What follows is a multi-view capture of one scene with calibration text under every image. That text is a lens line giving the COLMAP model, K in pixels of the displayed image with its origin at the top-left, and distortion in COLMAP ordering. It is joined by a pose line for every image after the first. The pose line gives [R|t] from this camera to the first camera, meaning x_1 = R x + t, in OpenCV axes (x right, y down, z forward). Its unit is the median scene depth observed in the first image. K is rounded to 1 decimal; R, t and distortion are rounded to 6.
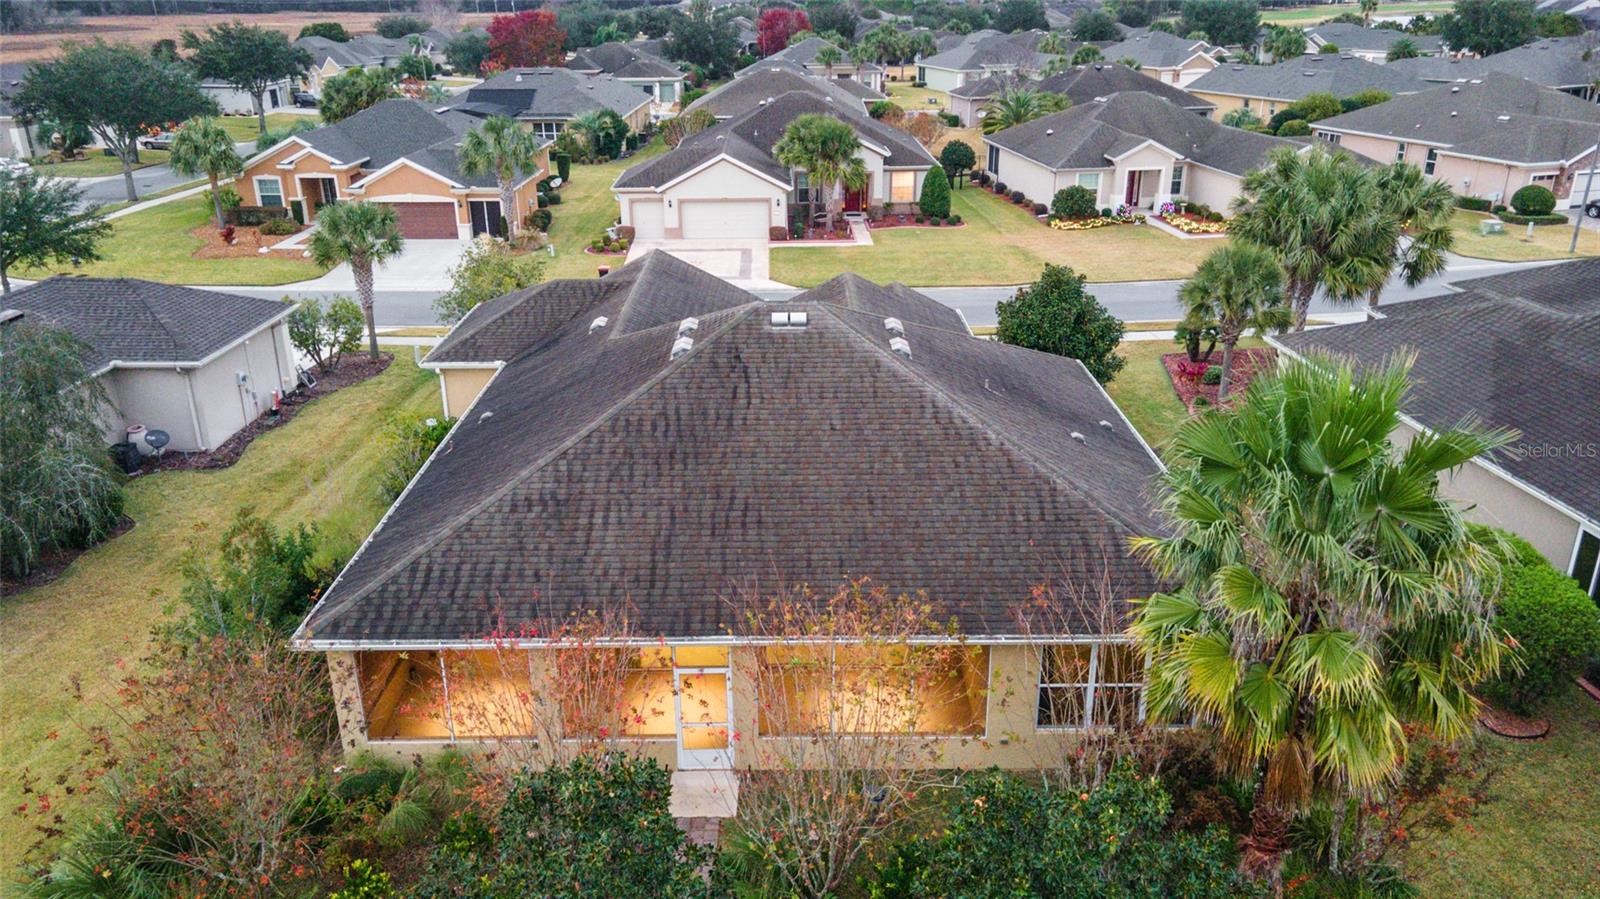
lens RADIAL K [[1167.2, 0, 797.6], [0, 1167.2, 450.8], [0, 0, 1]] dist [0.016323, 0.057445]
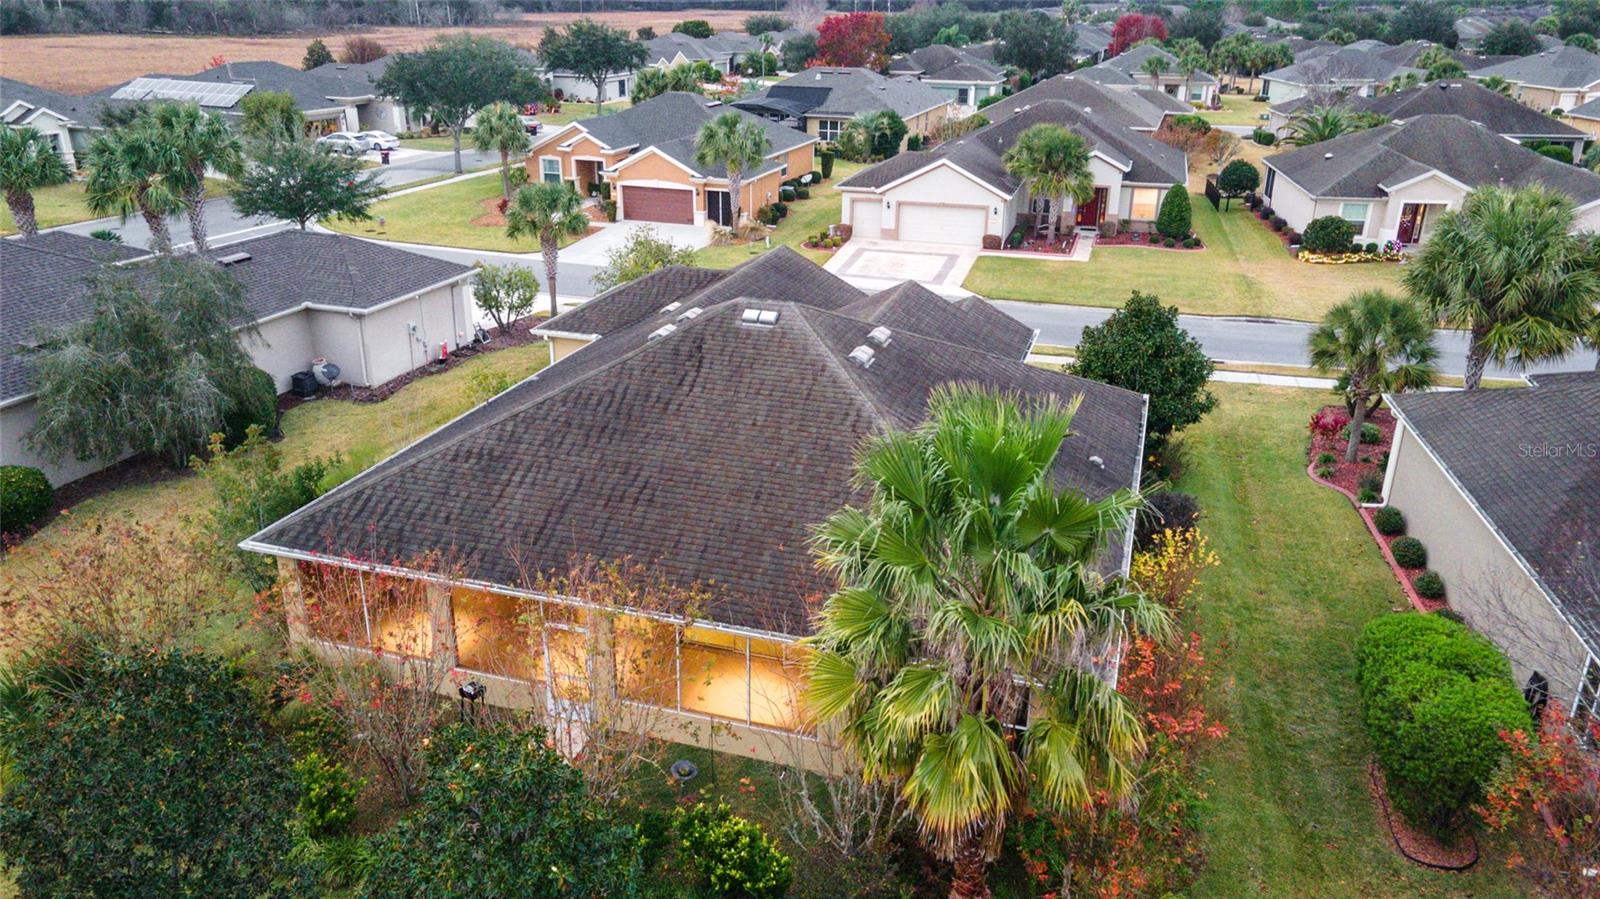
lens RADIAL K [[1167.2, 0, 797.6], [0, 1167.2, 450.8], [0, 0, 1]] dist [0.016323, 0.057445]
pose [[0.951607, 0.128807, -0.279021, 0.126579], [-0.129189, 0.991472, 0.017102, -0.006340], [0.278845, 0.019772, 0.960133, 0.004951]]
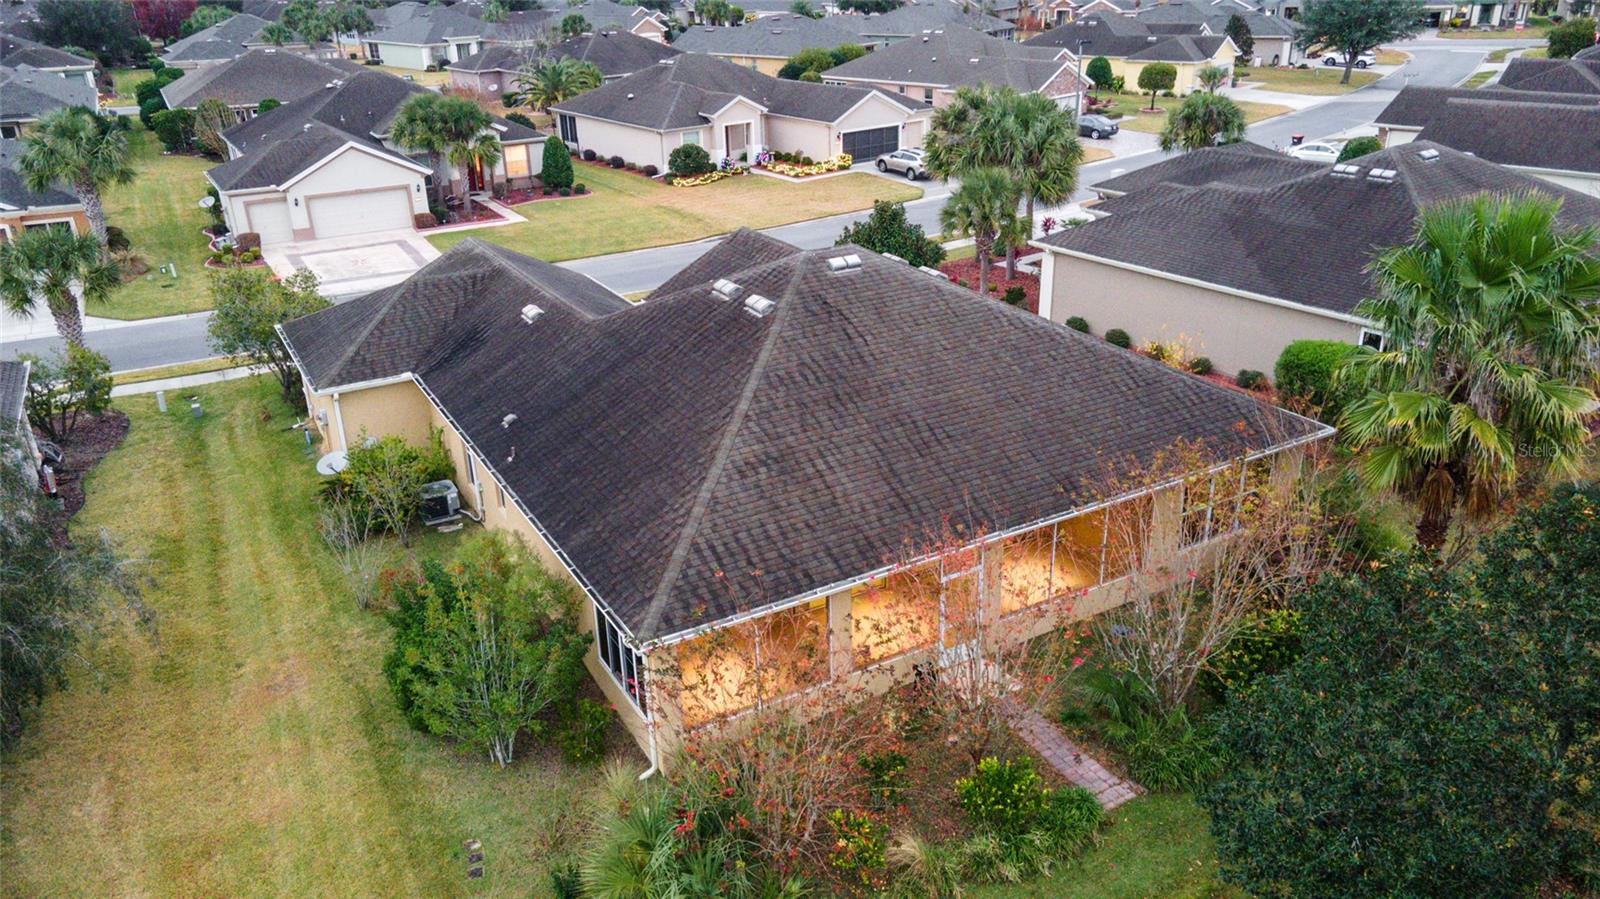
lens RADIAL K [[1167.2, 0, 797.6], [0, 1167.2, 450.8], [0, 0, 1]] dist [0.016323, 0.057445]
pose [[0.871230, -0.209000, 0.444159, -0.213547], [0.199326, 0.977502, 0.068982, -0.010084], [-0.448584, 0.028433, 0.893289, 0.025341]]
